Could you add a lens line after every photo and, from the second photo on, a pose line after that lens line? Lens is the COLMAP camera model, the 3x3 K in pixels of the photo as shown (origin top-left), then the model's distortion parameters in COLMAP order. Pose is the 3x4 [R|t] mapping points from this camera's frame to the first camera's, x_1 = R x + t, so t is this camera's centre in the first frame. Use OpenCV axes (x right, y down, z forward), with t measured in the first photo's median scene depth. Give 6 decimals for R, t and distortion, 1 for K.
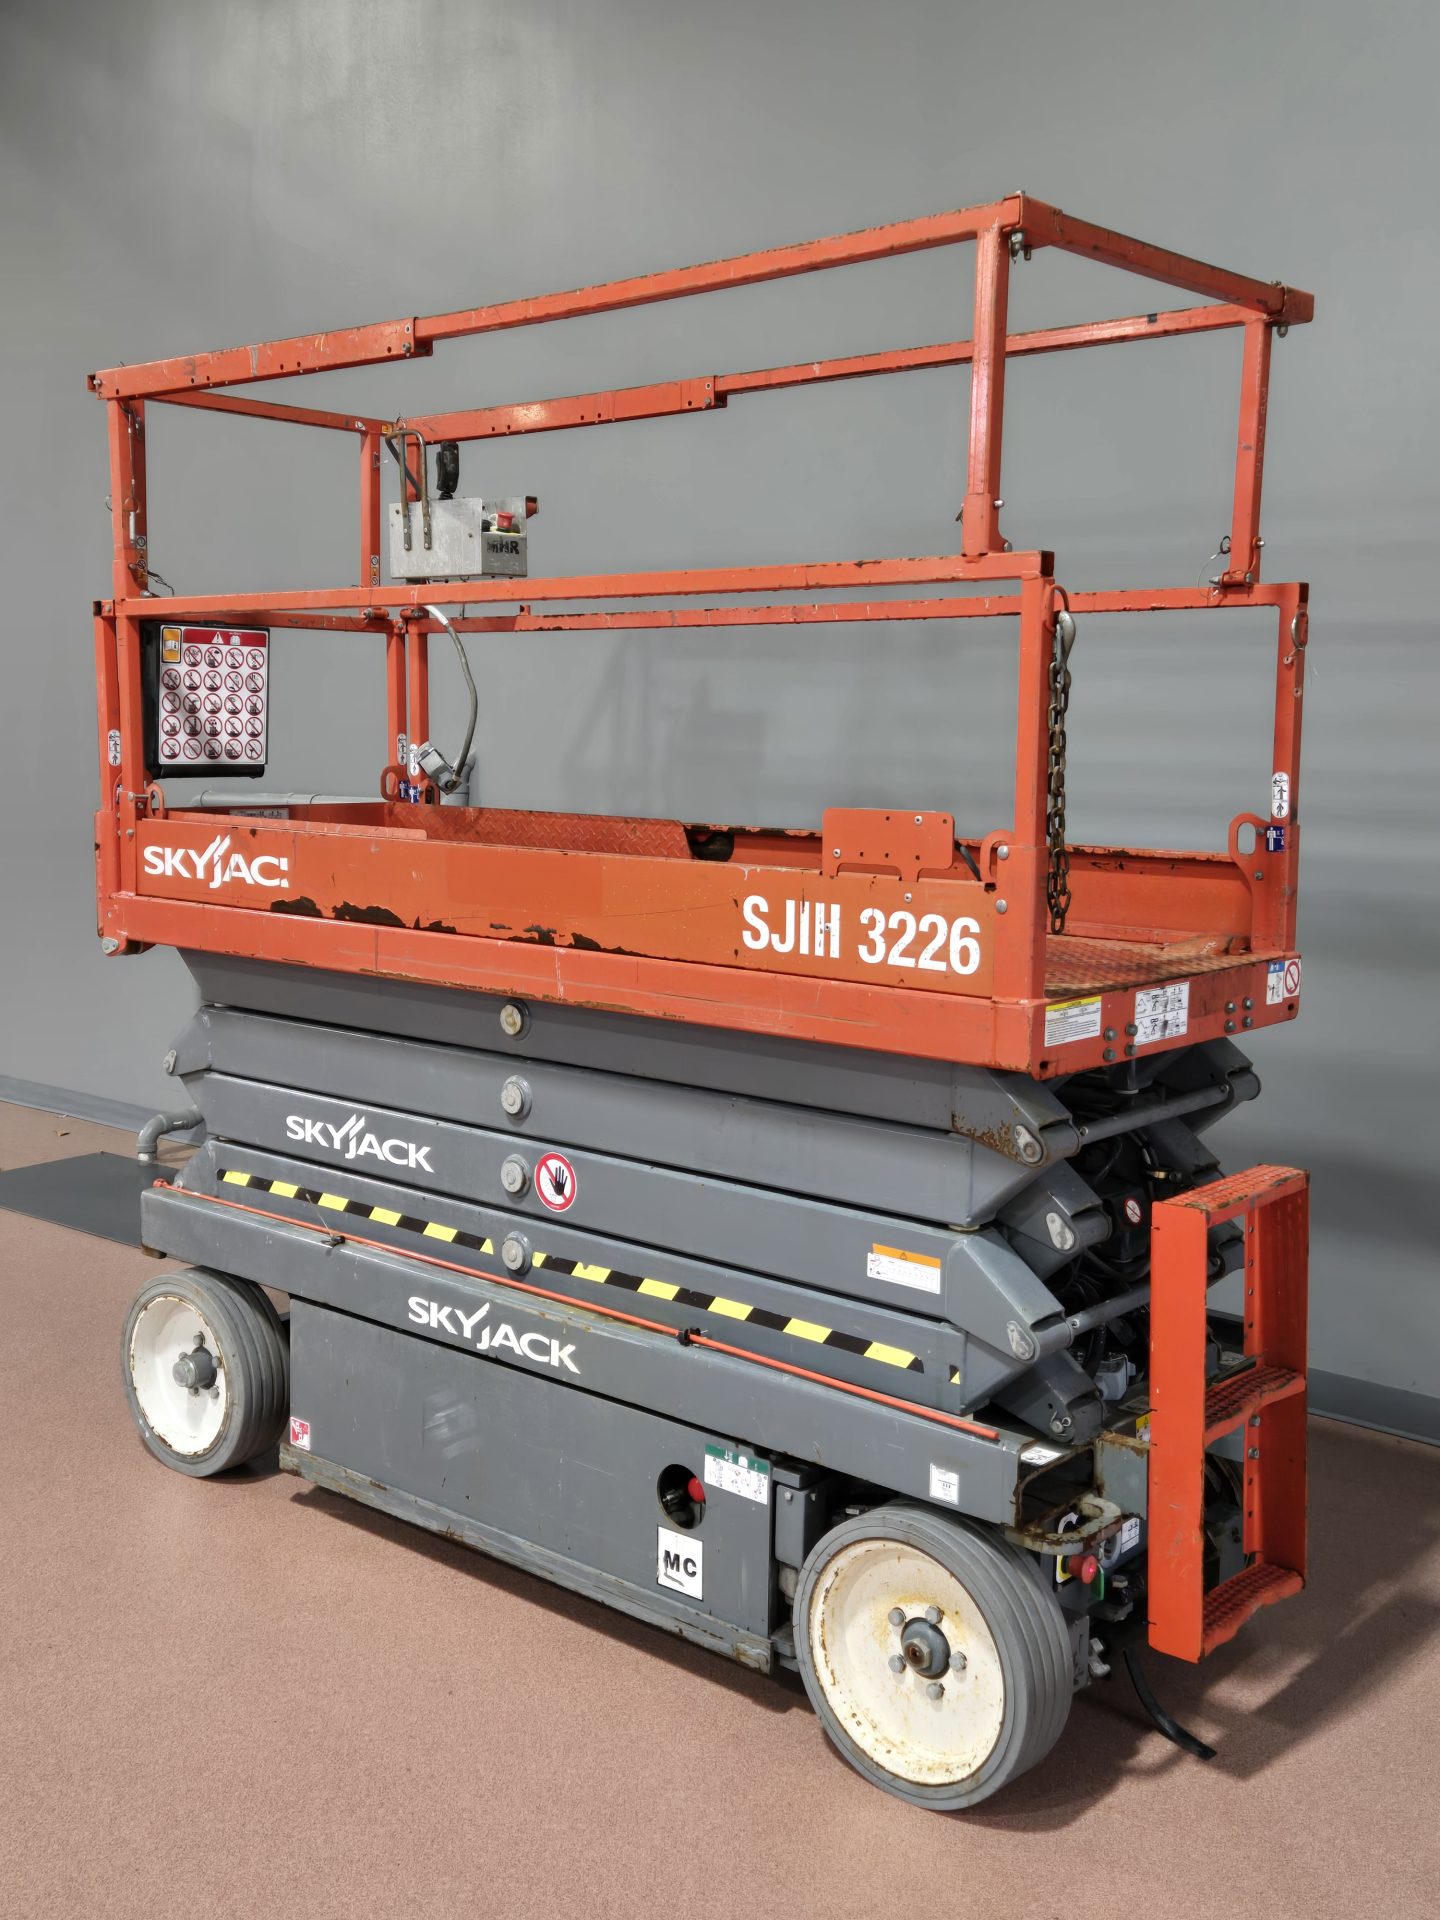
lens RADIAL K [[1991.6, 0, 725.0], [0, 1991.6, 966.4], [0, 0, 1]] dist [0.094933, -0.123236]
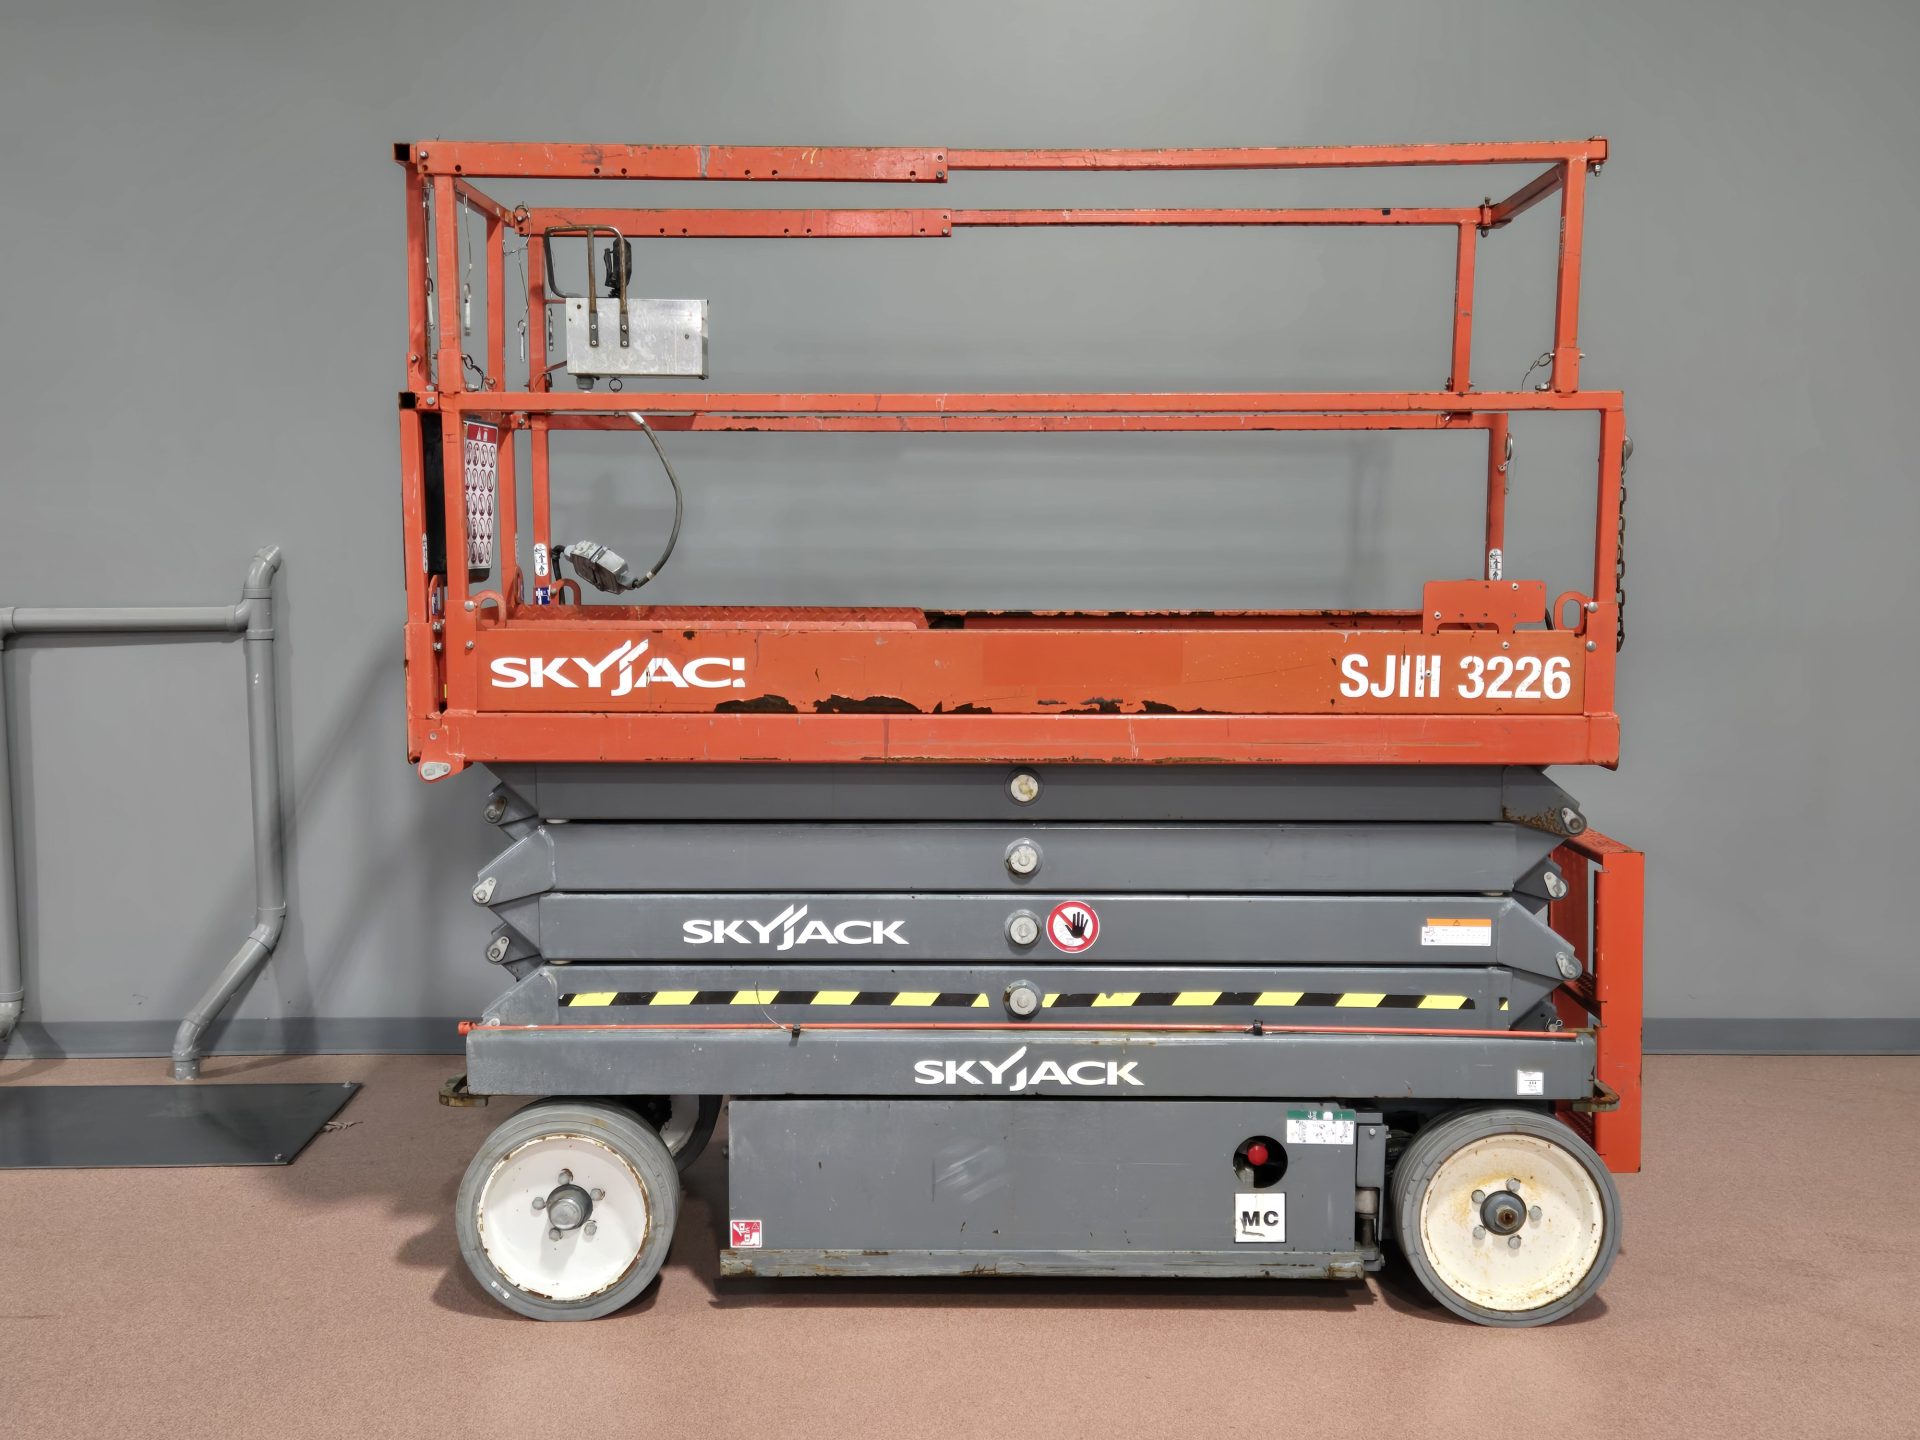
lens RADIAL K [[1991.6, 0, 939.8], [0, 1991.6, 728.2], [0, 0, 1]] dist [0.094933, -0.123236]
pose [[0.749246, -0.080221, 0.657416, -0.873346], [0.089204, 0.995816, 0.019850, -0.032381], [-0.656257, 0.043771, 0.753267, 0.198128]]
